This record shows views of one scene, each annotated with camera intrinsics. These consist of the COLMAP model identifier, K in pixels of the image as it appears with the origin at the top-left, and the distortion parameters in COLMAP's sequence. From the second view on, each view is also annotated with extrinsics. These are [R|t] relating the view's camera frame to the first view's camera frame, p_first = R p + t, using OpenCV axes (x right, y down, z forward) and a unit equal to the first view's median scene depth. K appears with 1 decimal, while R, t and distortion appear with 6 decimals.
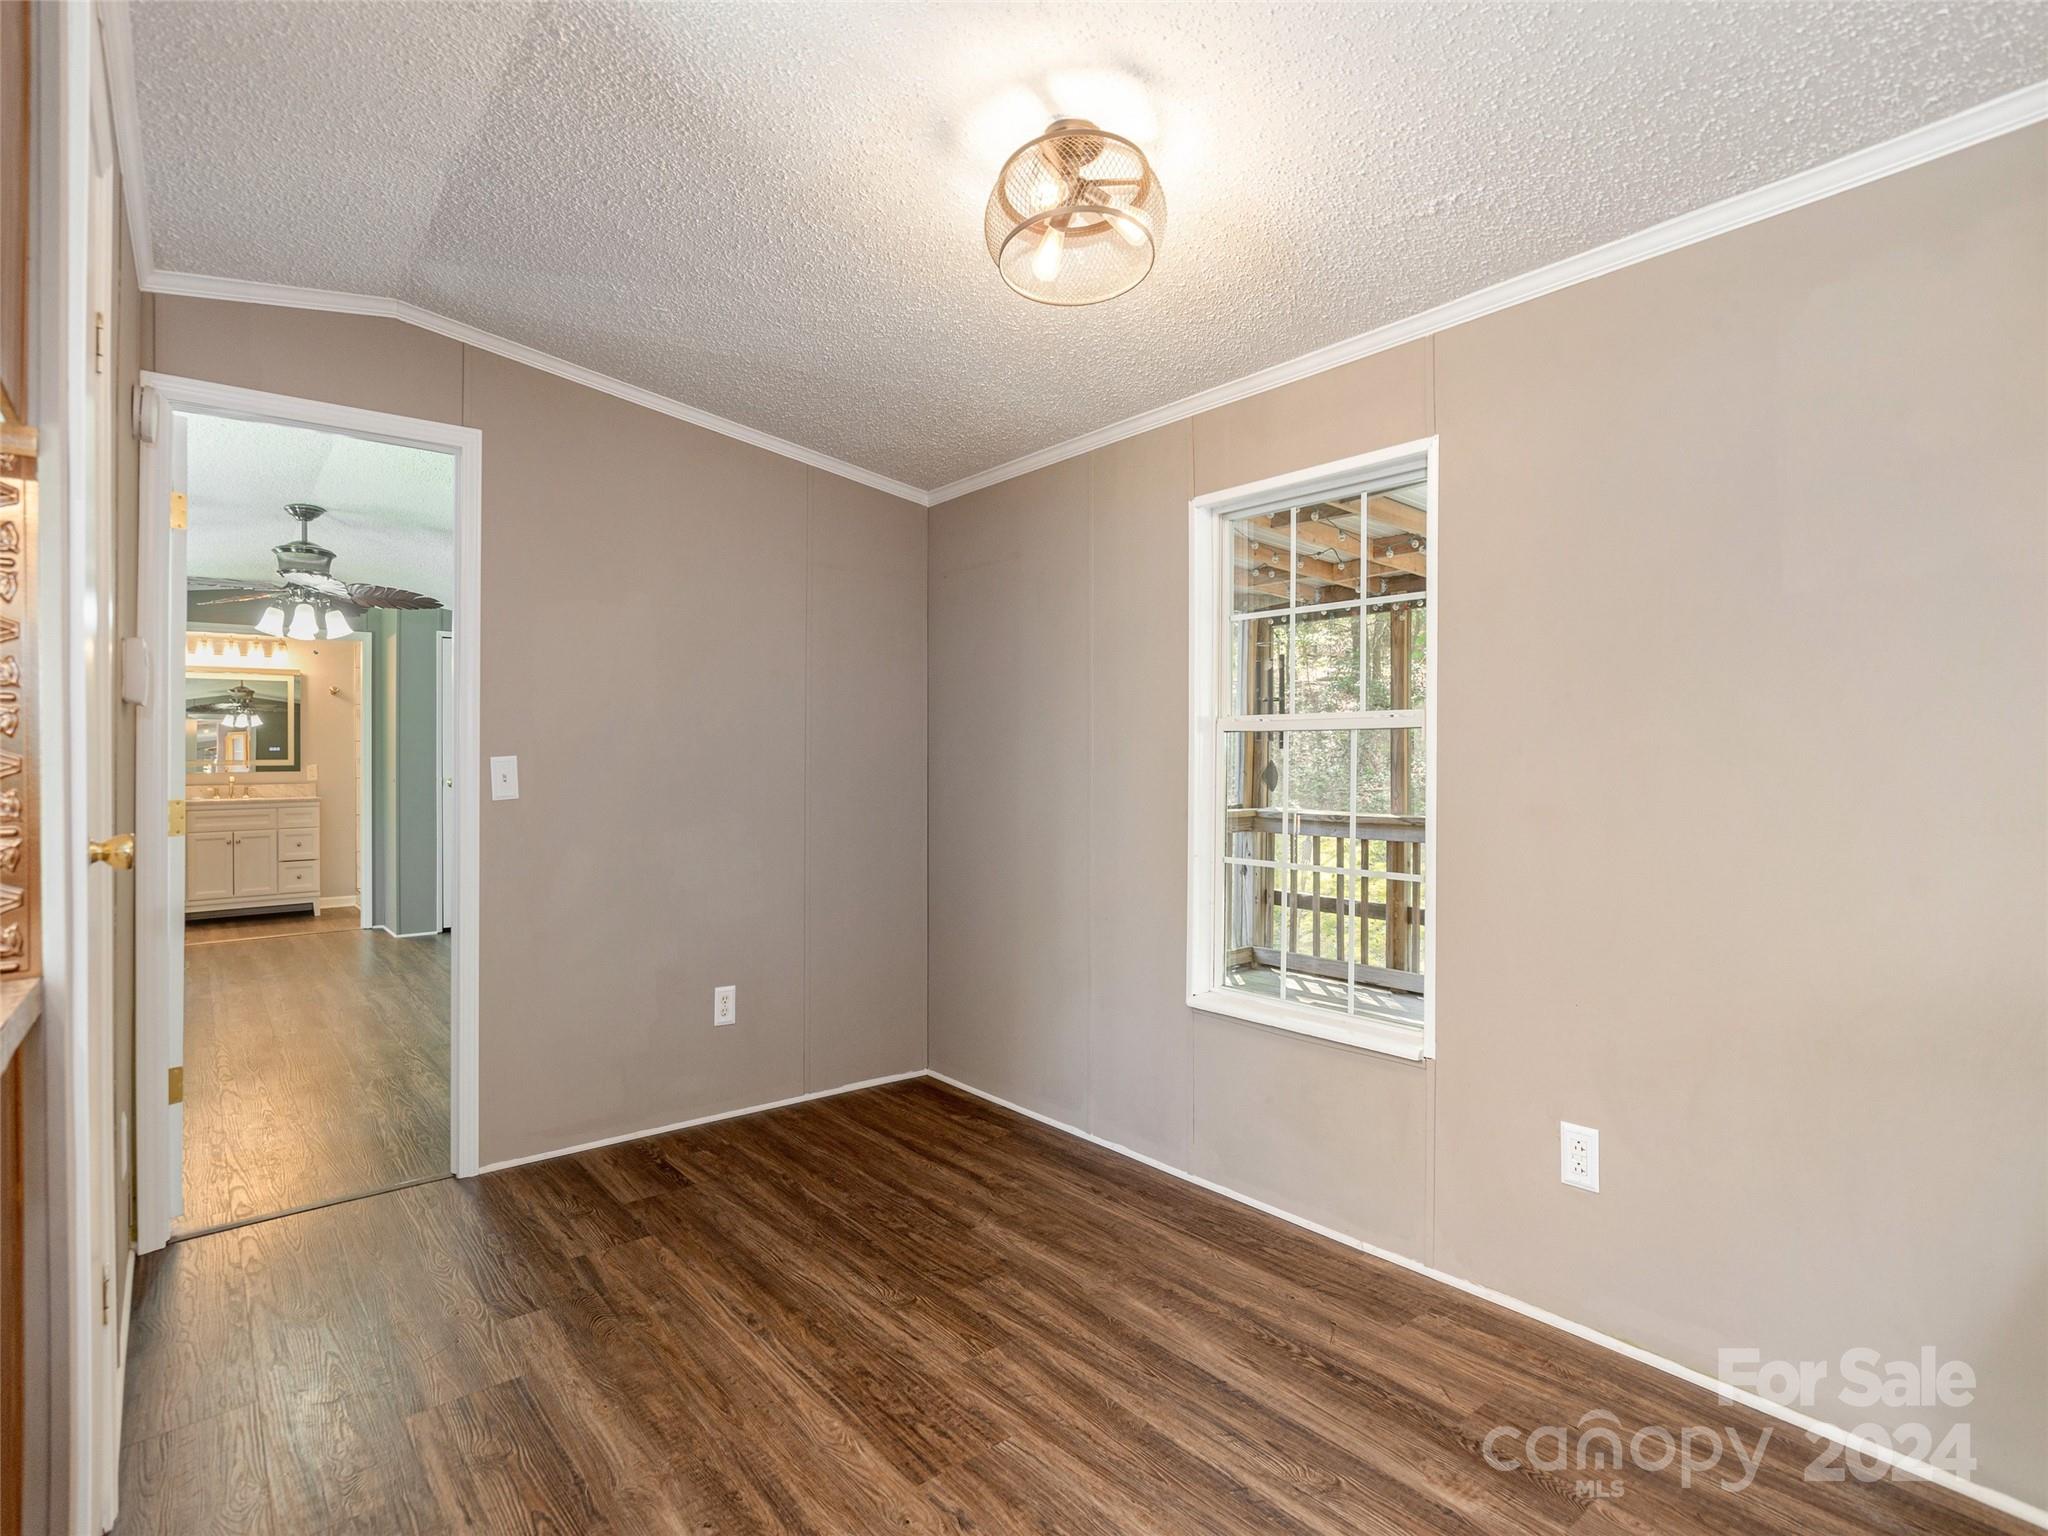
lens RADIAL K [[1027.1, 0, 974.7], [0, 1027.1, 748.1], [0, 0, 1]] dist [0.000361, 0.000493]
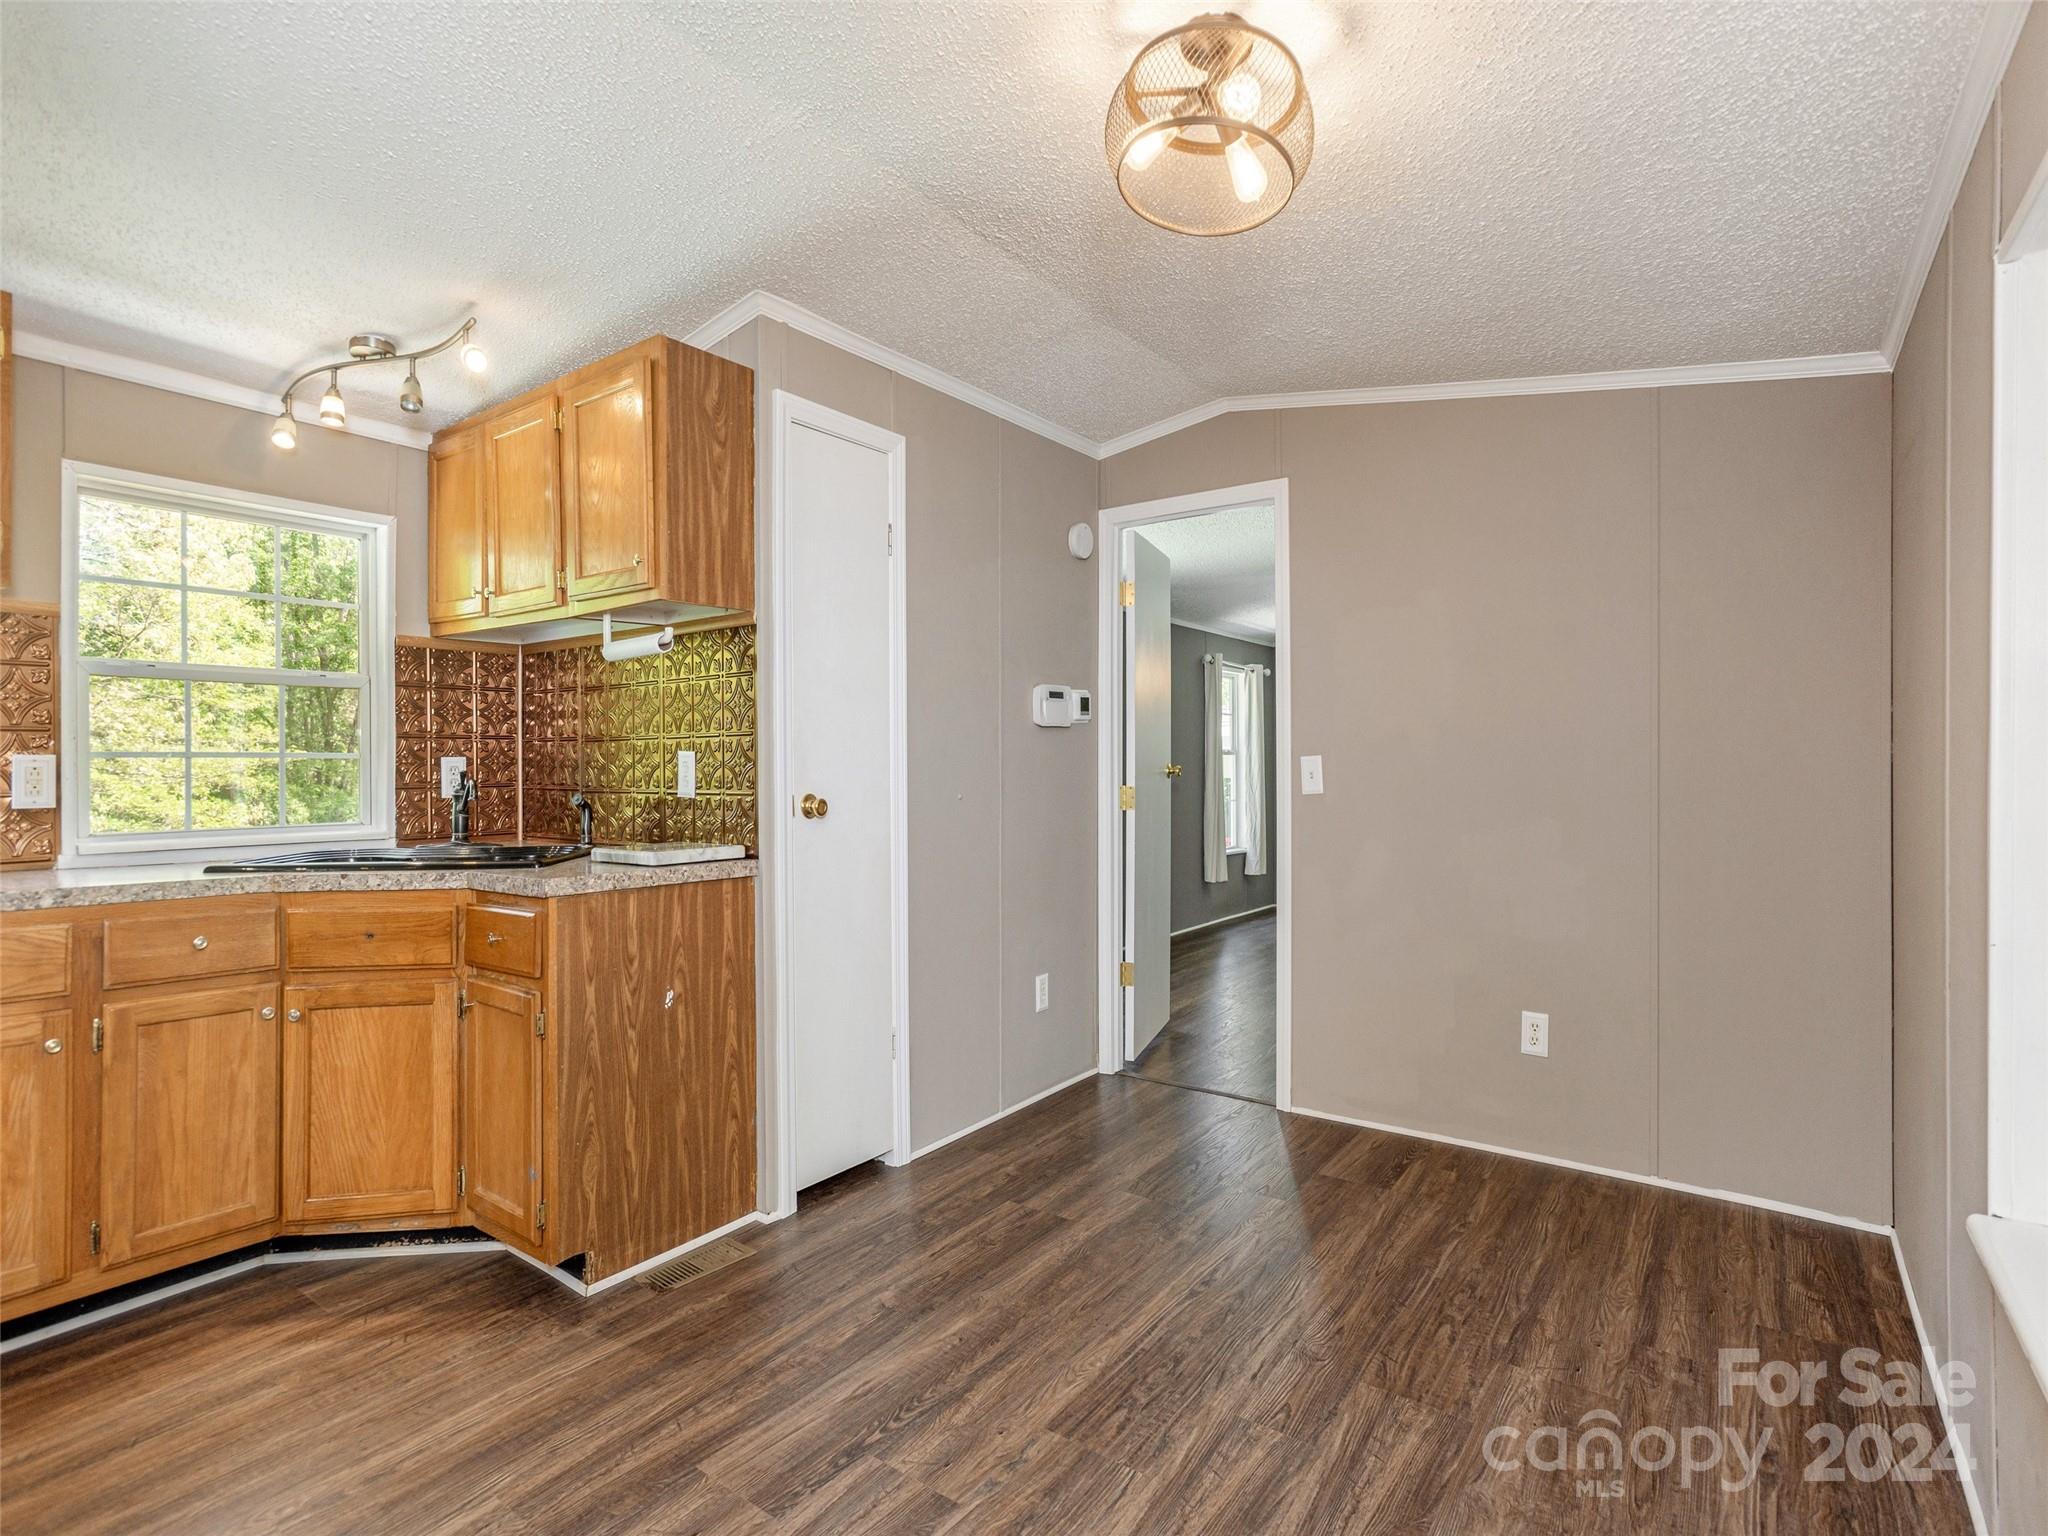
lens RADIAL K [[1007.2, 0, 1015.7], [0, 1007.2, 762.5], [0, 0, 1]] dist [-0.047575, 0.030584]
pose [[0.266093, -0.008341, -0.963911, 0.523580], [0.021246, 0.999770, -0.002786, 0.011214], [0.963713, -0.019738, 0.266209, 0.389809]]
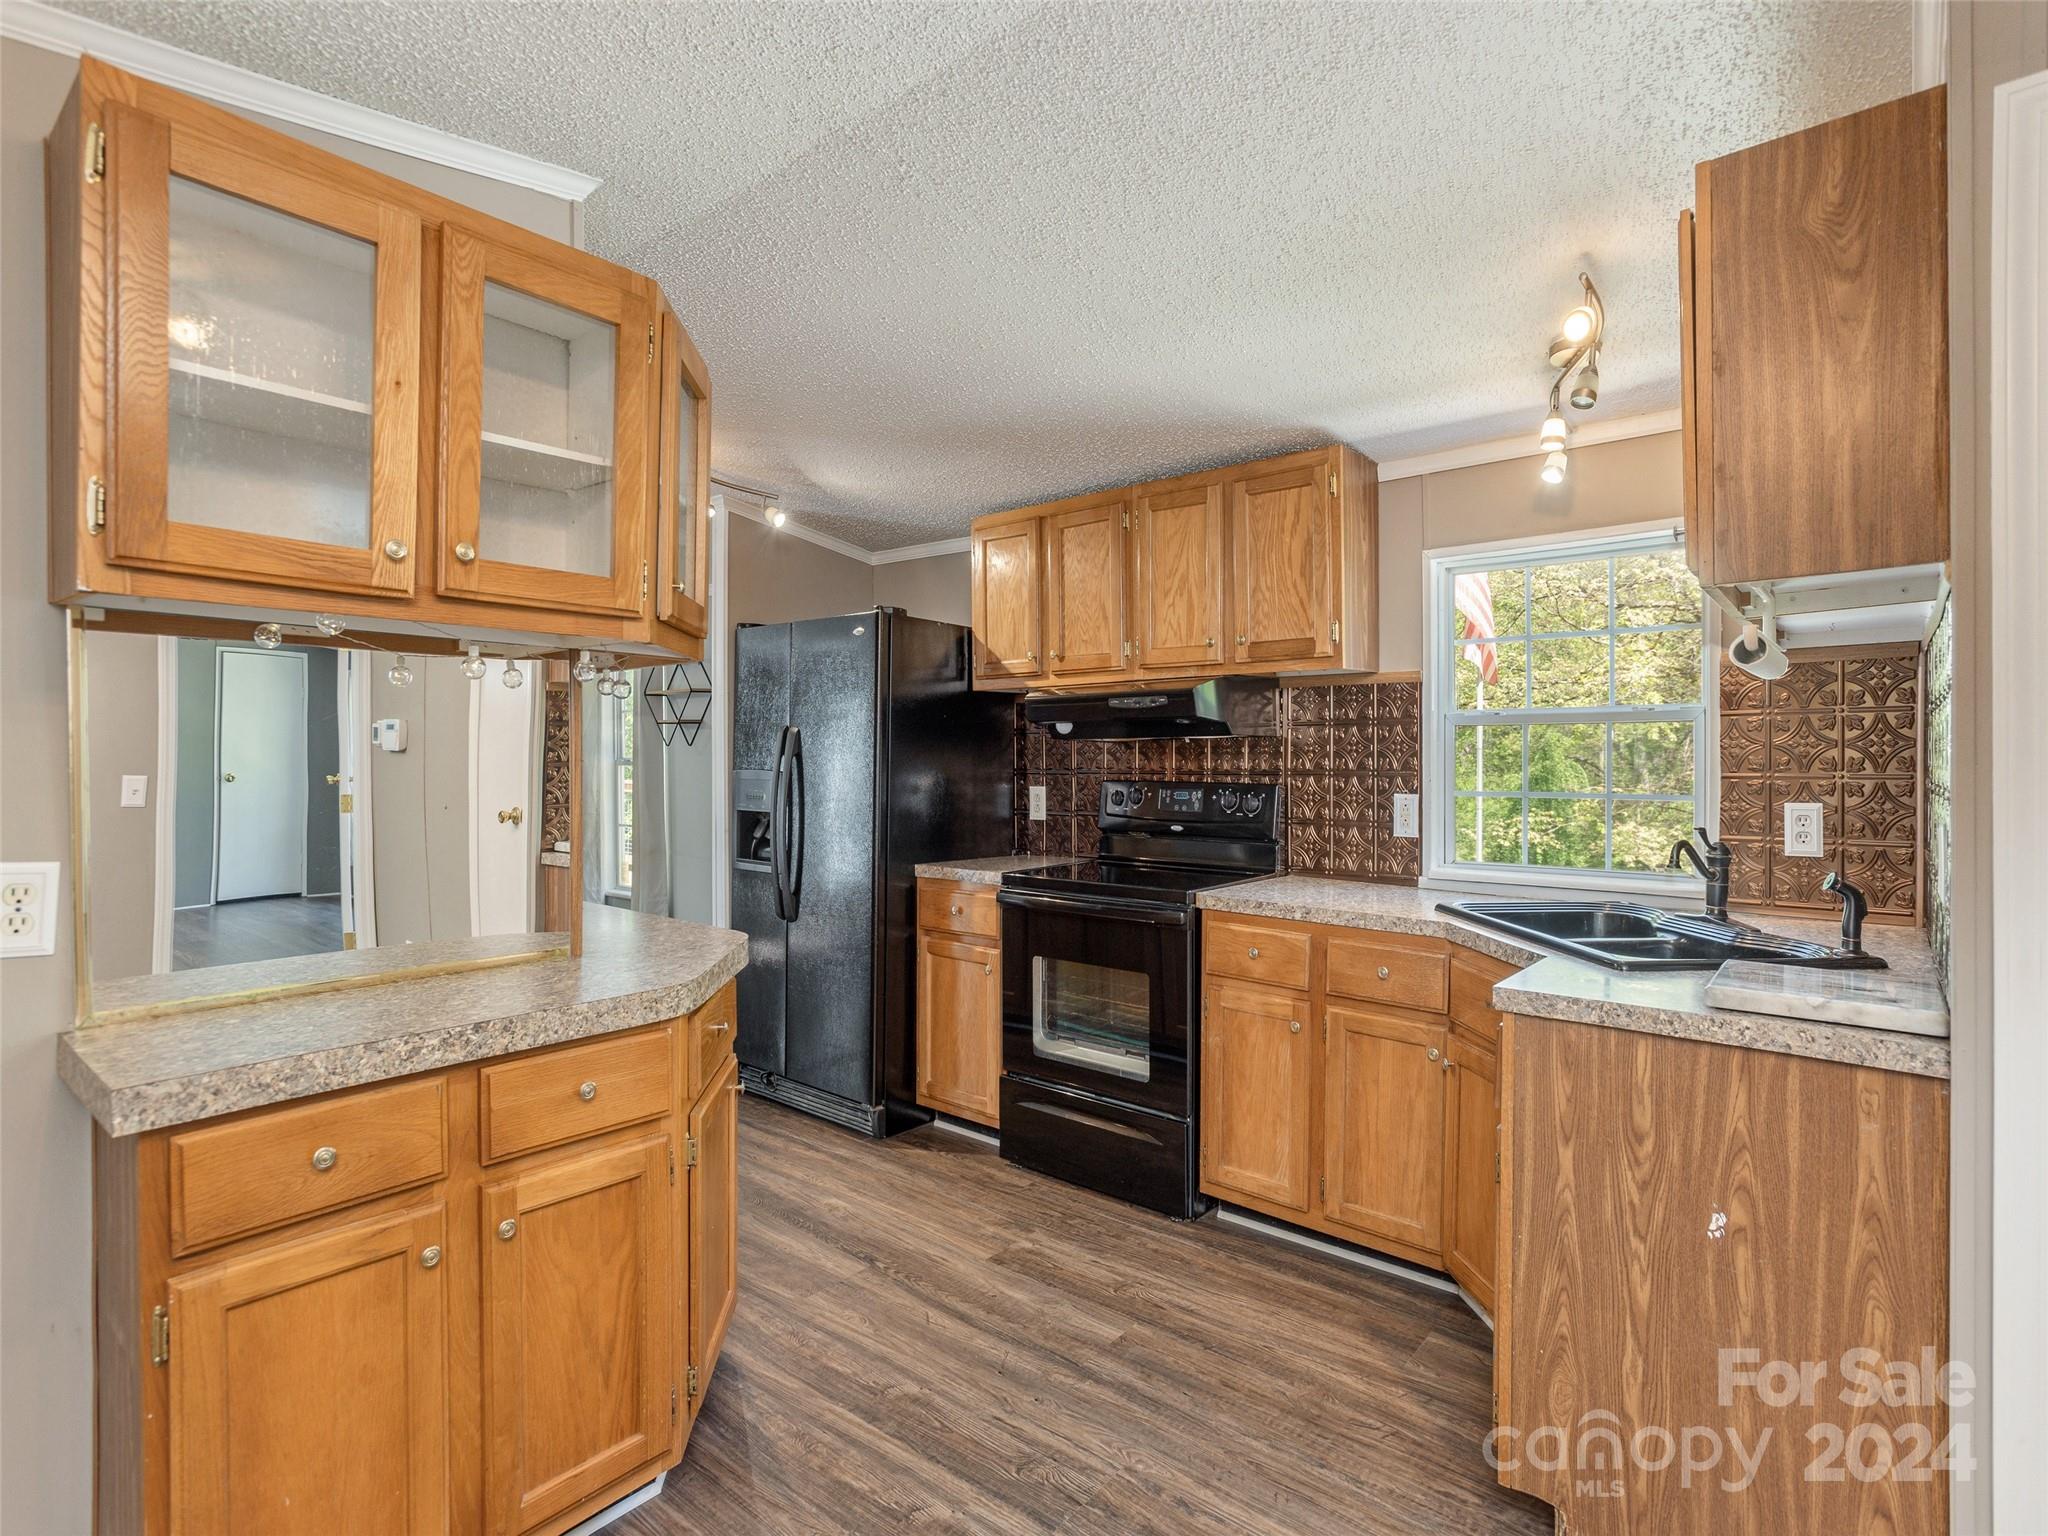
lens RADIAL K [[995.0, 0, 1047.5], [0, 995.0, 767.0], [0, 0, 1]] dist [-0.027462, 0.018732]
pose [[-0.973792, -0.003338, -0.227416, 0.115968], [-0.000801, 0.999936, -0.011249, -0.030525], [0.227439, -0.010772, -0.973733, 0.735894]]
